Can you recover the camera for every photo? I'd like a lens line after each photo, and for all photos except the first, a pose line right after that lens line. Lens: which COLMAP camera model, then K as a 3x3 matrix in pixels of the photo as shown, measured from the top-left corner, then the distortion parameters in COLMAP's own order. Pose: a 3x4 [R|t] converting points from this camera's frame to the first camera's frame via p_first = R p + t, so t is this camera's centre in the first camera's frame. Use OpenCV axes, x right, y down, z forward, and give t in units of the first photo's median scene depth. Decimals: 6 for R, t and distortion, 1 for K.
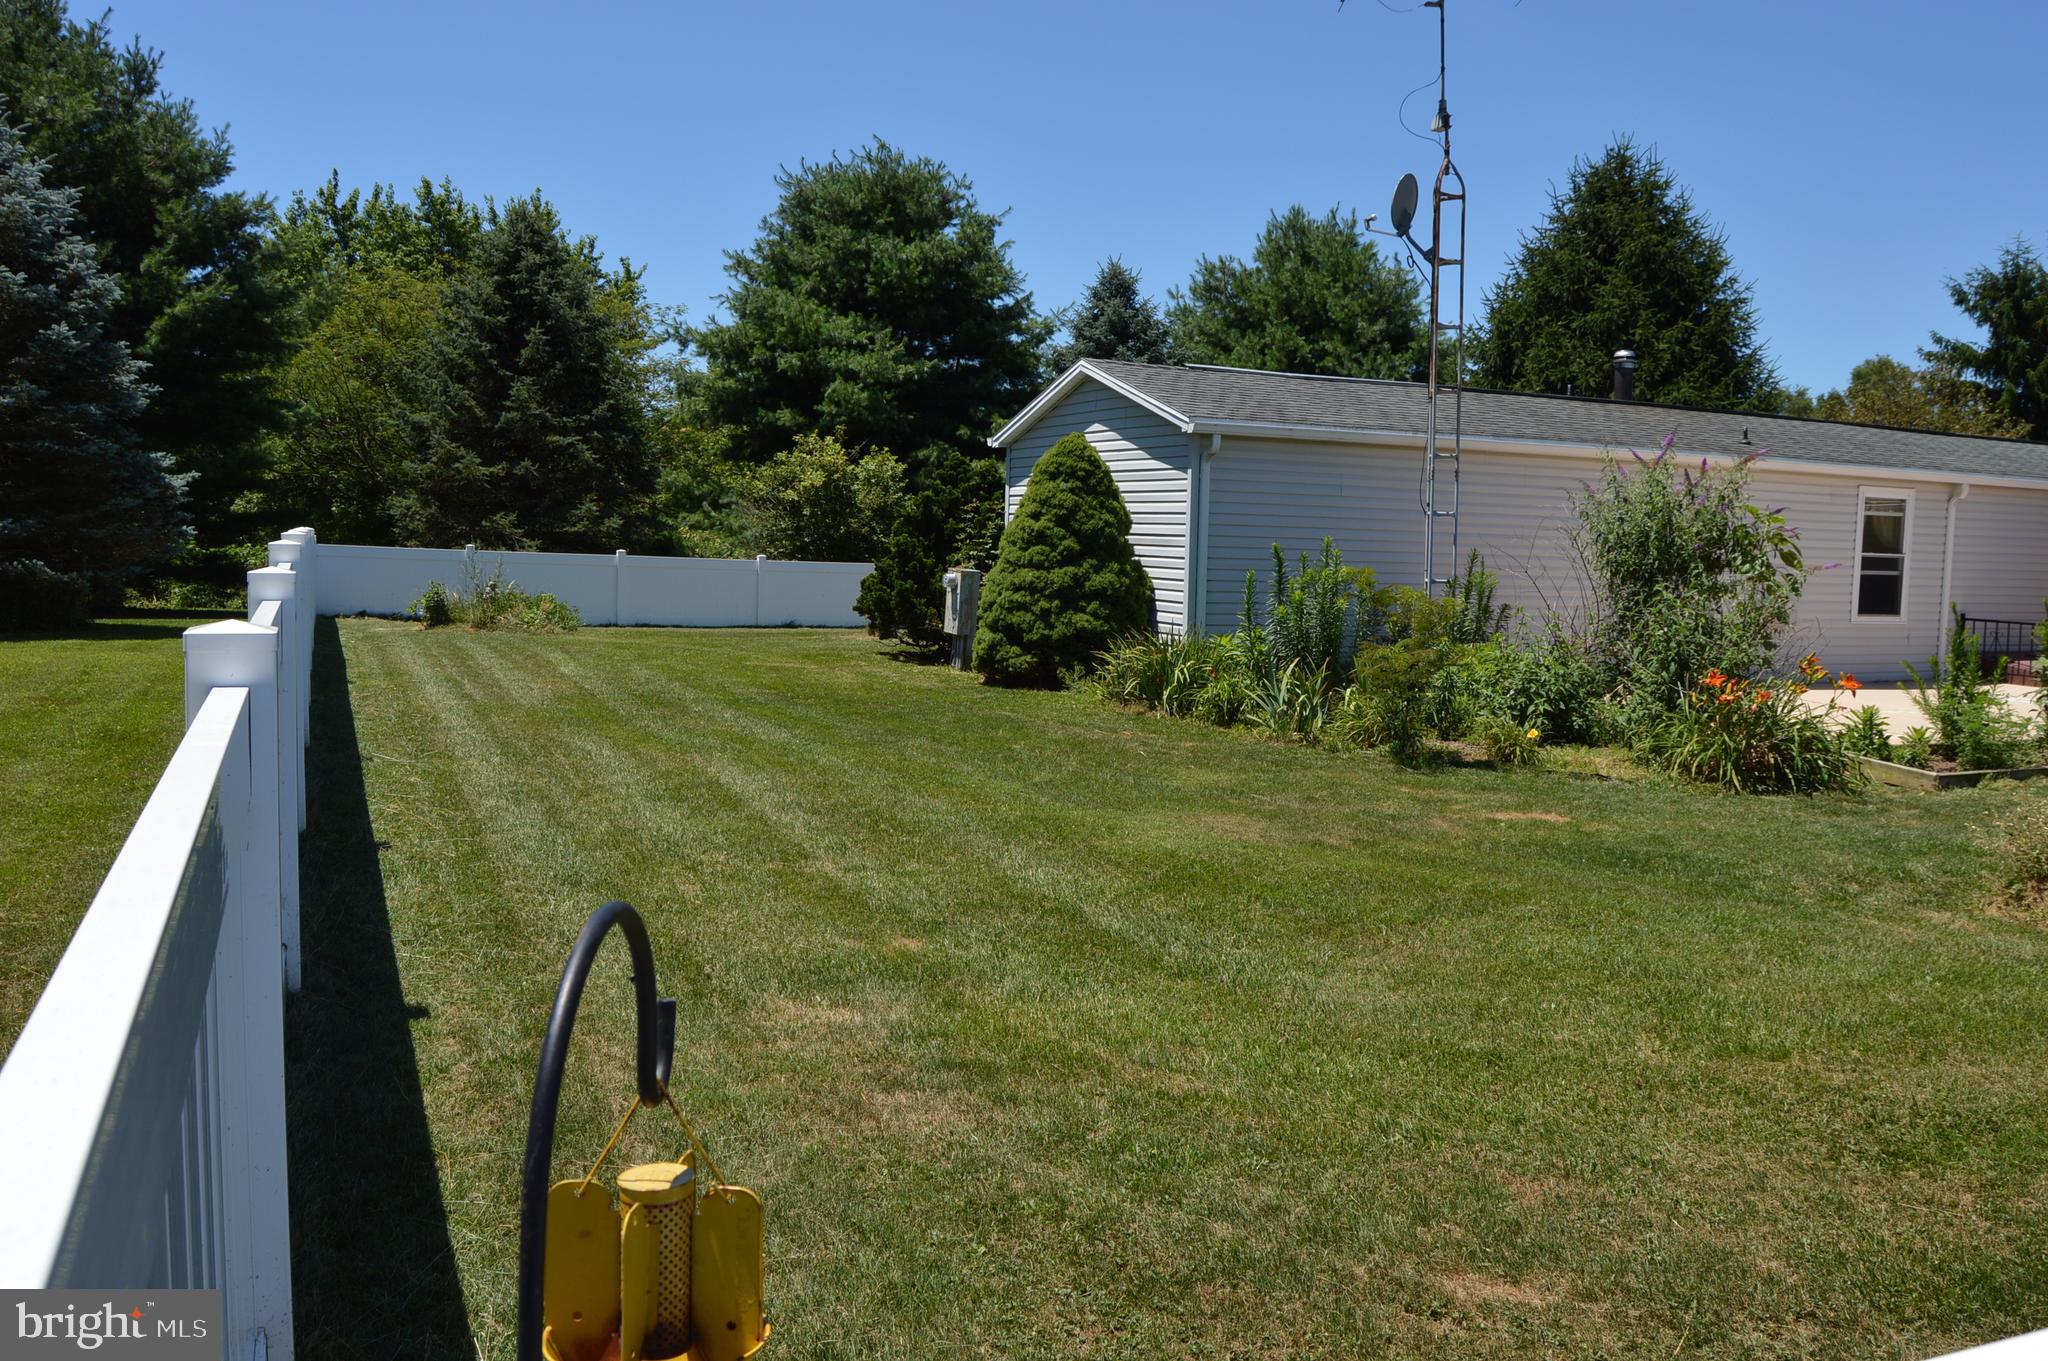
lens RADIAL K [[1637.4, 0, 1032.7], [0, 1637.4, 661.2], [0, 0, 1]] dist [-0.102135, 0.043334]
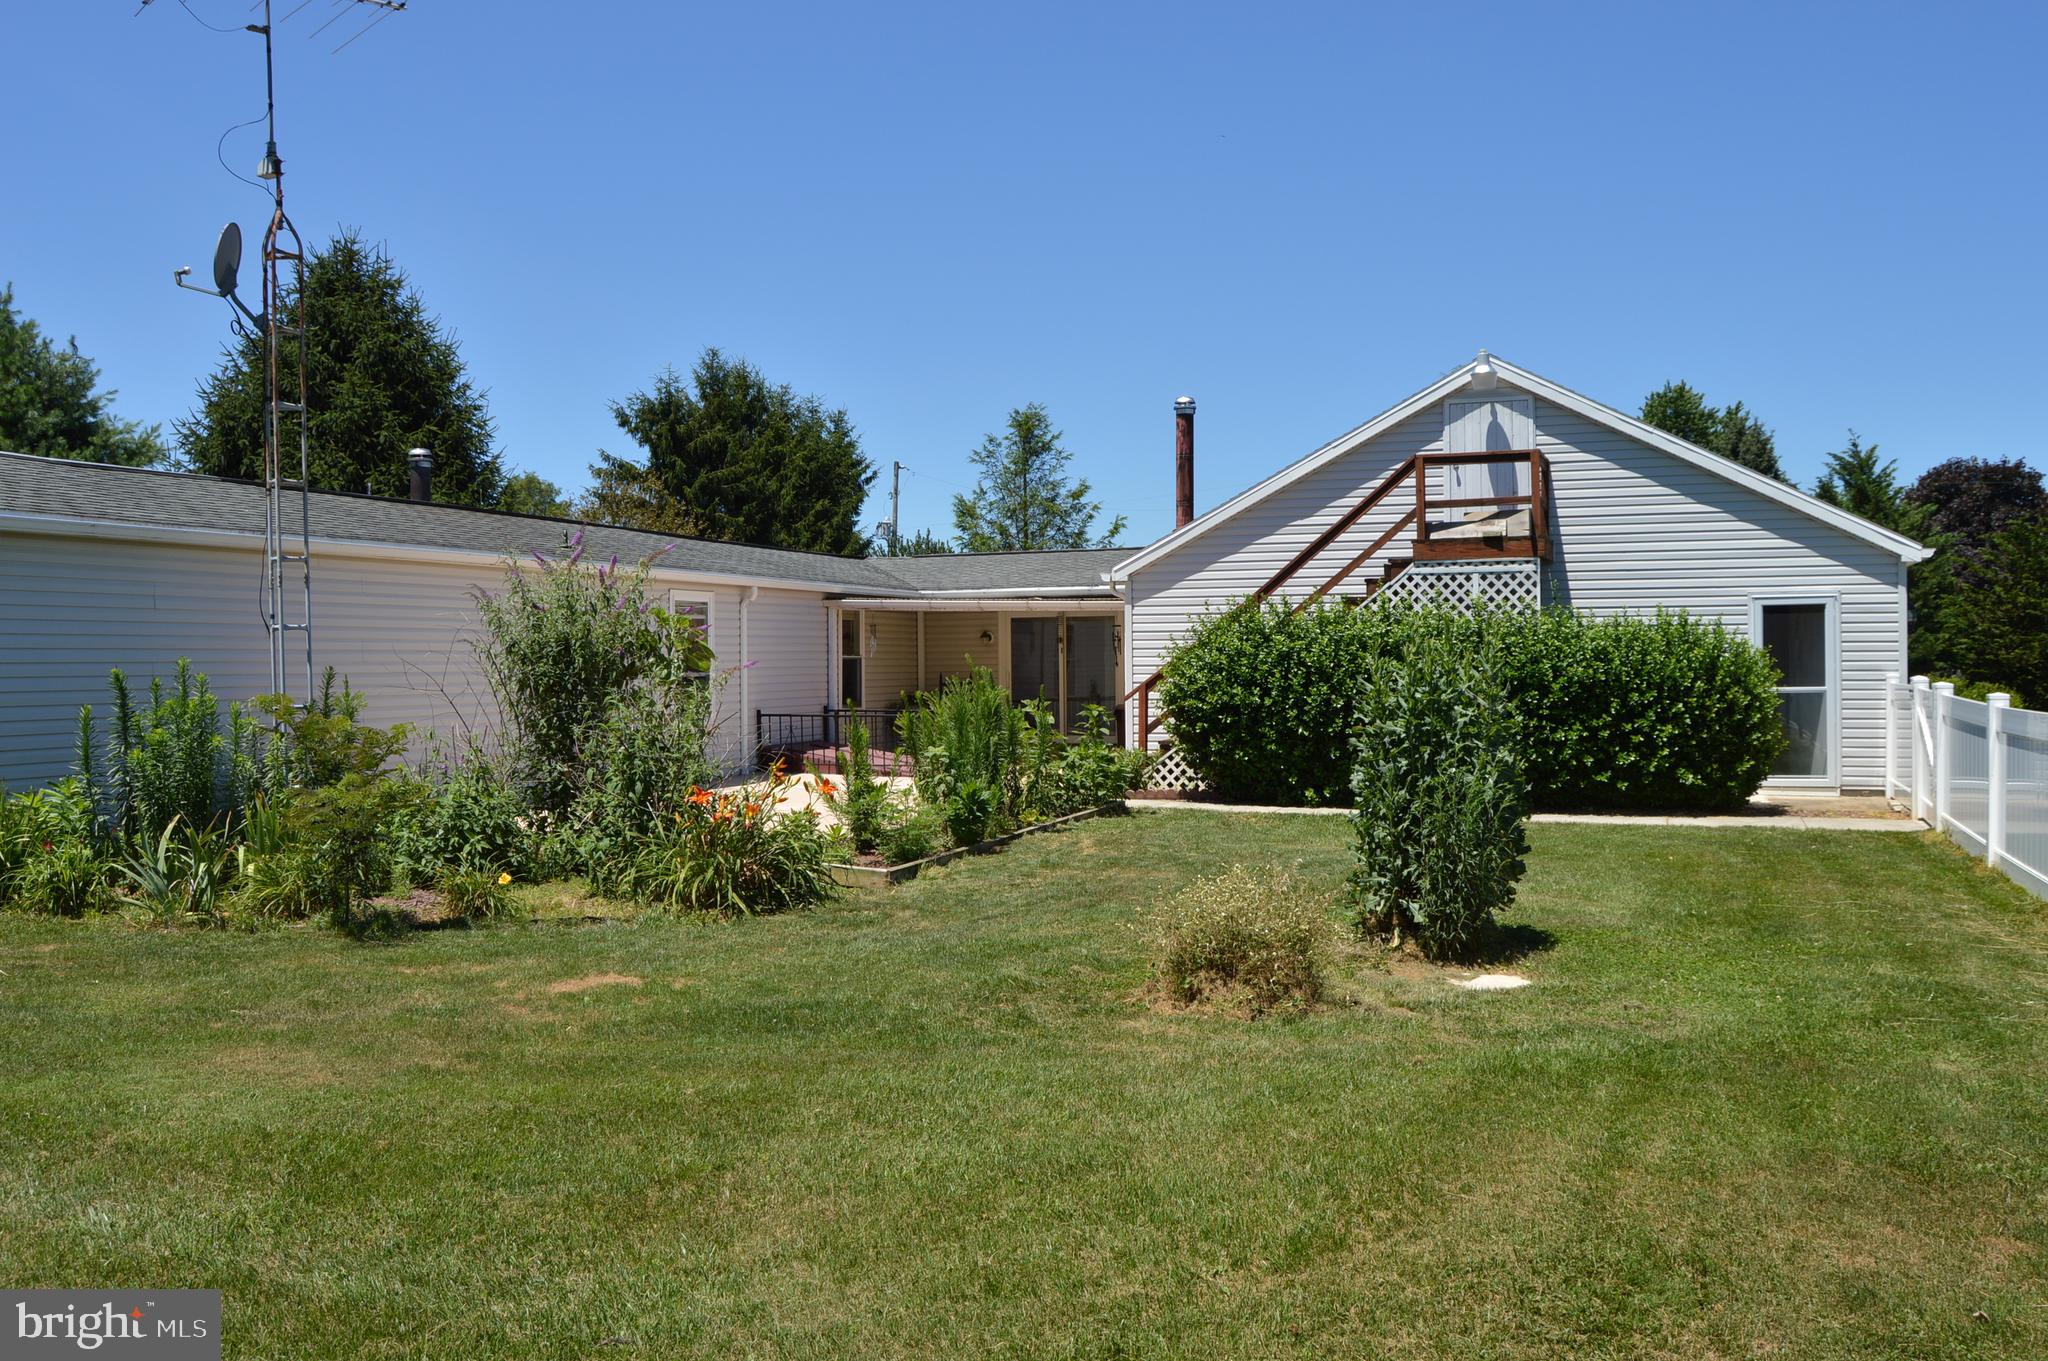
lens RADIAL K [[1637.4, 0, 1019.4], [0, 1637.4, 684.7], [0, 0, 1]] dist [-0.102135, 0.043334]
pose [[0.706201, -0.043087, 0.706700, -0.055515], [0.081703, 0.996438, -0.020893, -0.009751], [-0.703282, 0.072494, 0.707205, 0.113104]]
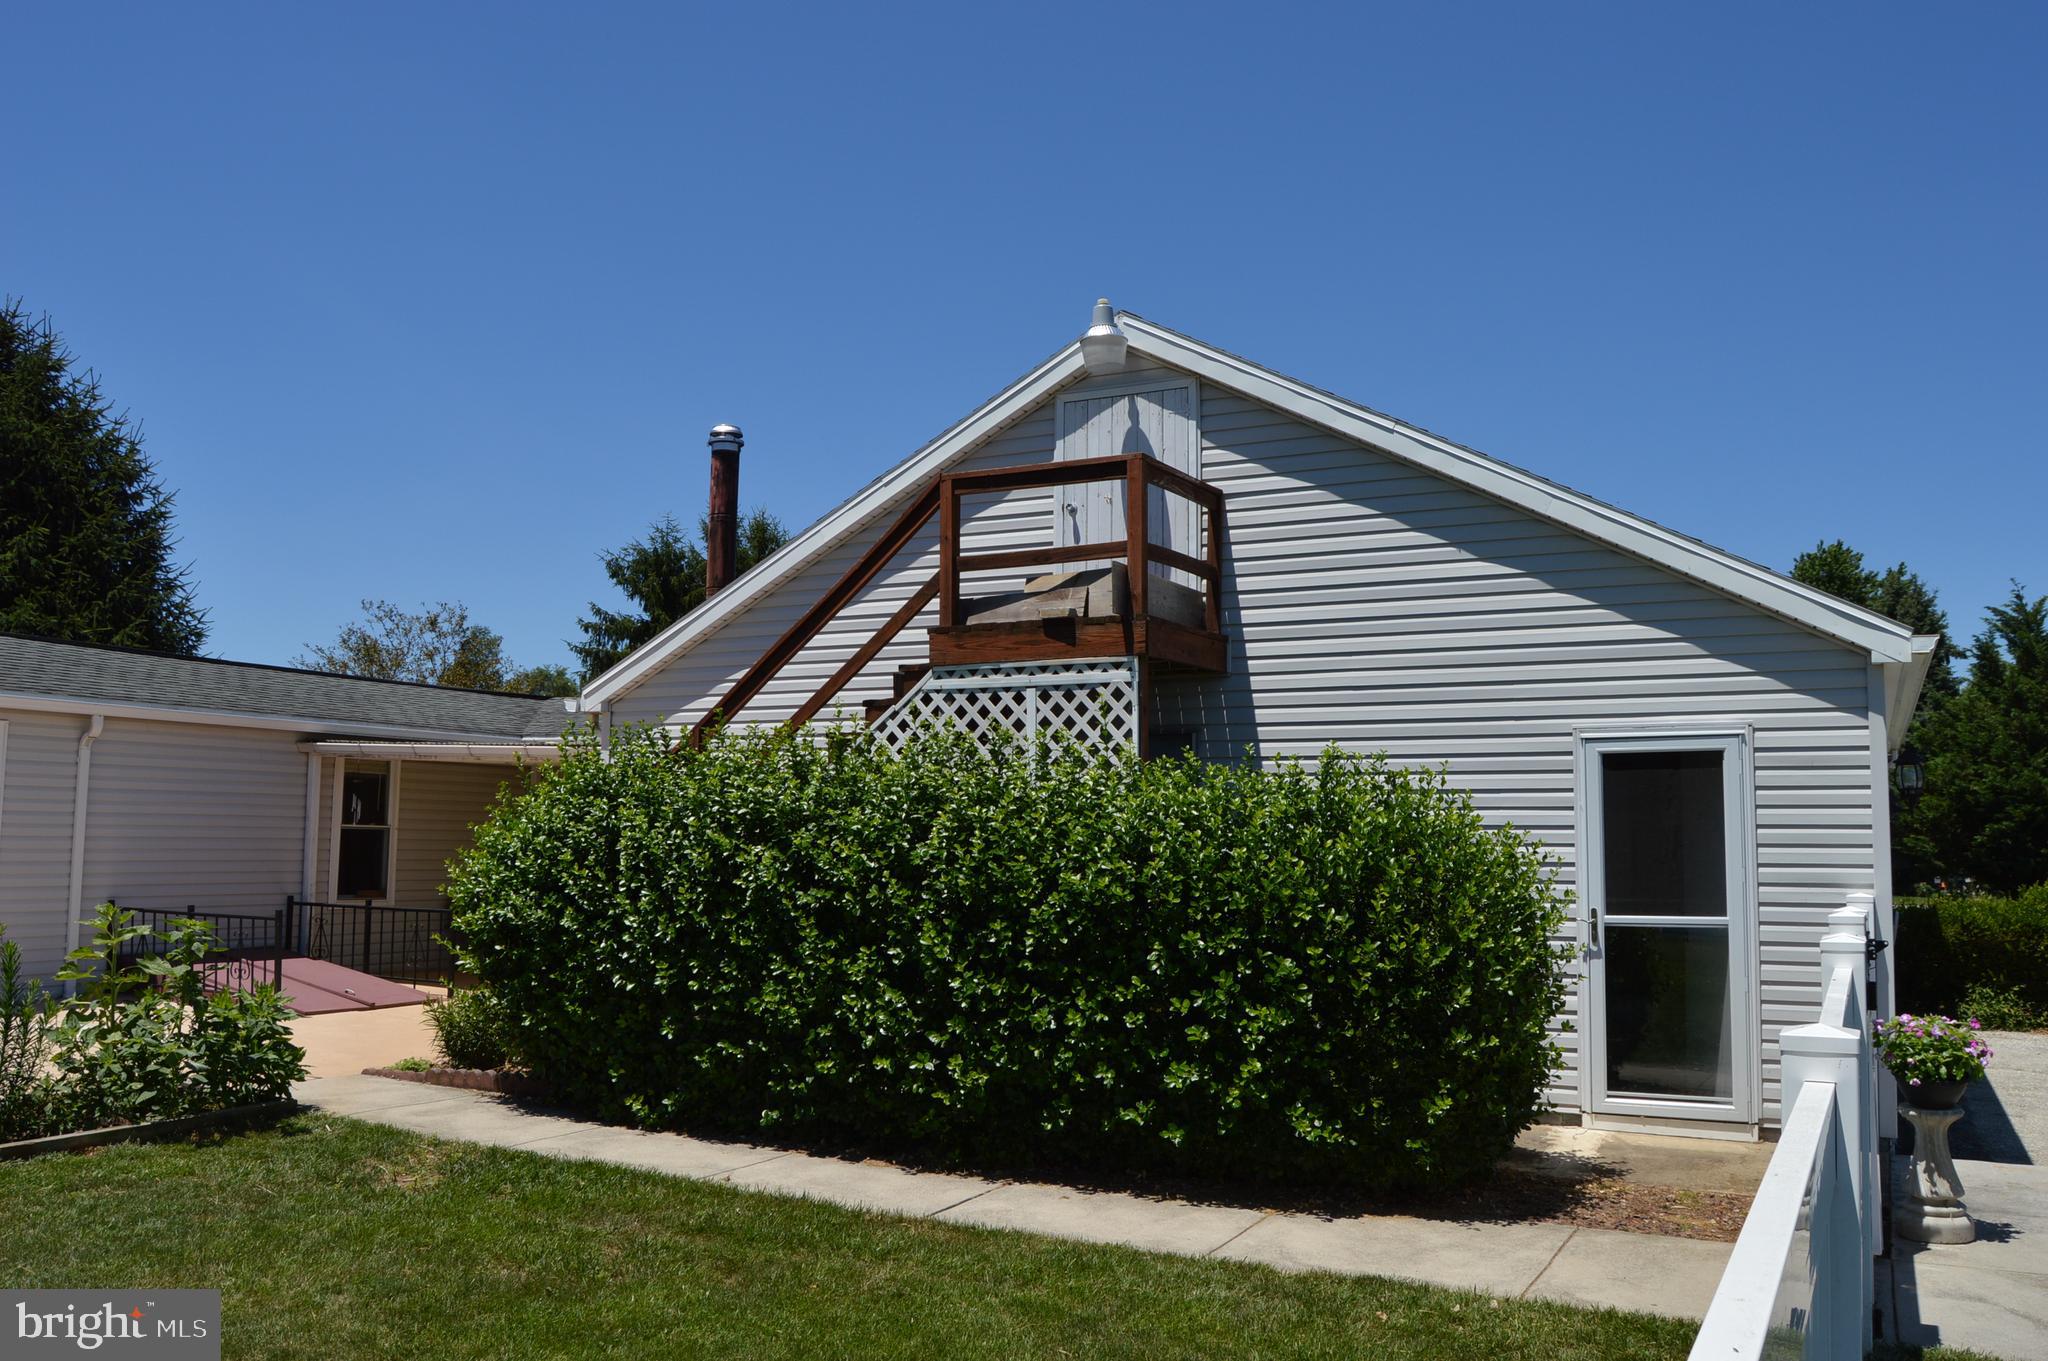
lens RADIAL K [[1637.4, 0, 1004.8], [0, 1637.4, 687.0], [0, 0, 1]] dist [-0.102135, 0.043334]
pose [[0.780775, 0.039841, 0.623541, 0.453942], [0.058372, 0.988949, -0.136279, -0.004524], [-0.622079, 0.142800, 0.769822, 0.200580]]
